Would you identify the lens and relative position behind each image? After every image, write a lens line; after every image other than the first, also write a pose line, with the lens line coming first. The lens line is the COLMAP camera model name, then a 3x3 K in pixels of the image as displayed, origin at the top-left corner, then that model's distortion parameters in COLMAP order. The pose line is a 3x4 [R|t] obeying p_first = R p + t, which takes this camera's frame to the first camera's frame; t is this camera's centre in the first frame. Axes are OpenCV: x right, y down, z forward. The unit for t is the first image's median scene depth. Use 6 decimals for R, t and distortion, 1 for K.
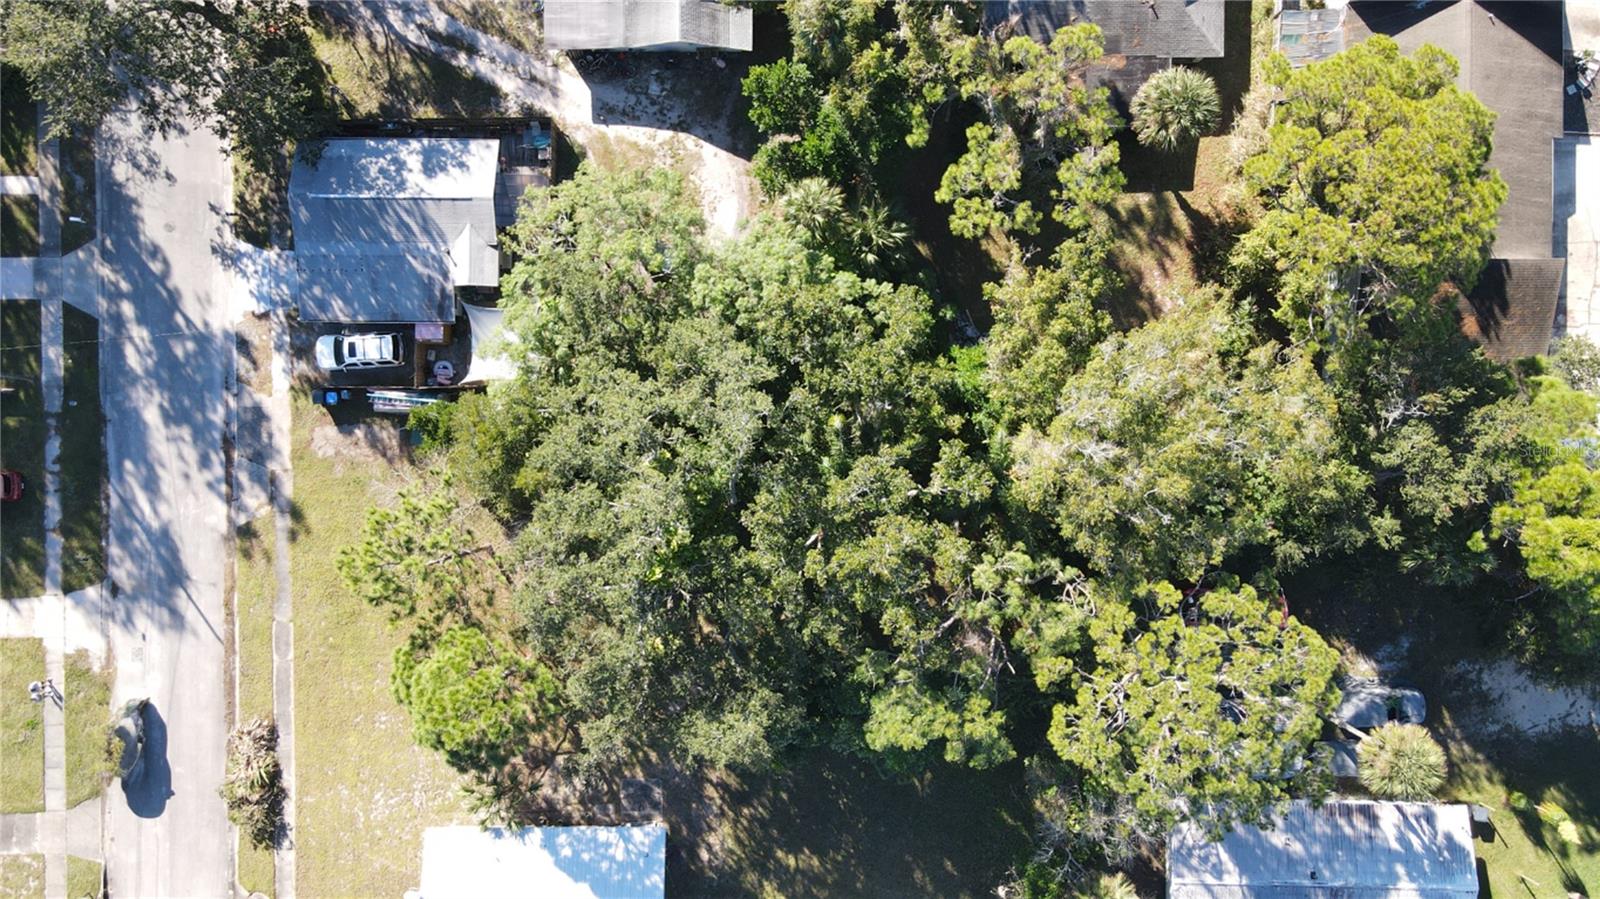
lens RADIAL K [[1165.2, 0, 800.0], [0, 1165.2, 449.5], [0, 0, 1]] dist [-0.030178, 0.065185]
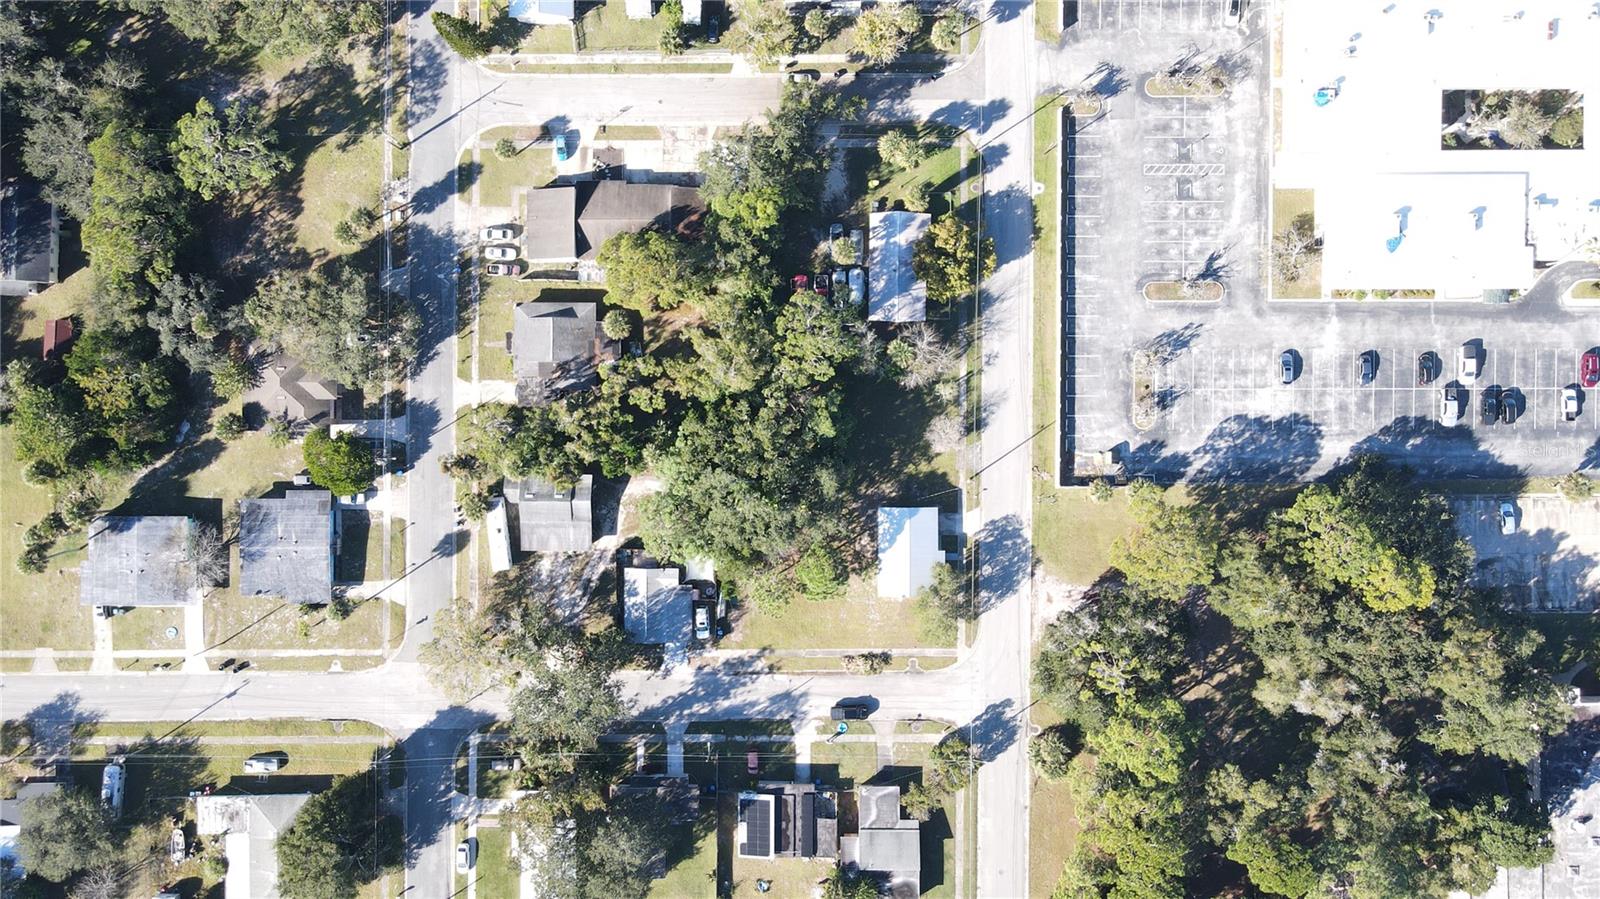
lens RADIAL K [[1165.2, 0, 800.0], [0, 1165.2, 449.5], [0, 0, 1]] dist [-0.030178, 0.065185]
pose [[0.002308, -0.999968, -0.007692, 0.040609], [0.999996, 0.002322, -0.001849, 0.147533], [0.001867, -0.007688, 0.999969, -1.717538]]
